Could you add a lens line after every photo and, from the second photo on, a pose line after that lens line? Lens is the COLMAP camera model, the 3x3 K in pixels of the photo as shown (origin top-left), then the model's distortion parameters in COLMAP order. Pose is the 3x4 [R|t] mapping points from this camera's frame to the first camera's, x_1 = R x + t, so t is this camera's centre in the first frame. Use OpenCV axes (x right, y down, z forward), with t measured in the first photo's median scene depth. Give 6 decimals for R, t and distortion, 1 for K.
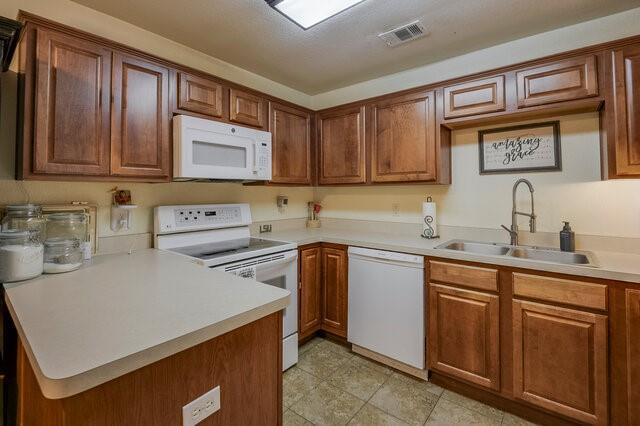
lens RADIAL K [[291.1, 0, 319.4], [0, 291.1, 185.3], [0, 0, 1]] dist [0.029952, -0.024312]
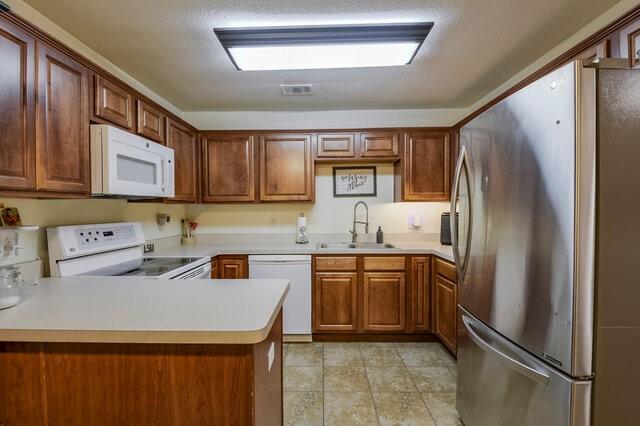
lens RADIAL K [[293.6, 0, 320.0], [0, 293.6, 213.0], [0, 0, 1]] dist [0.022816, -0.025984]
pose [[0.785791, -0.009861, 0.618414, -0.430970], [-0.012796, 0.999400, 0.032195, -0.004260], [-0.618360, -0.033212, 0.785193, -0.114171]]
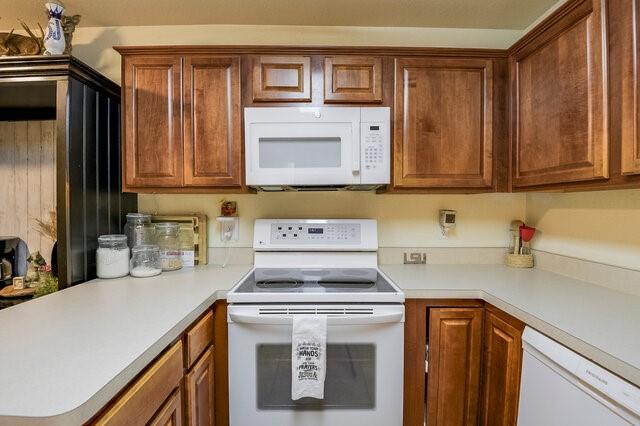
lens RADIAL K [[305.9, 0, 320.0], [0, 305.9, 213.0], [0, 0, 1]] dist [-0.000249, -0.017834]
pose [[0.638794, 0.021323, -0.769083, 0.265548], [0.019363, 0.998854, 0.043776, 0.013955], [0.769134, -0.042855, 0.637649, 0.501972]]
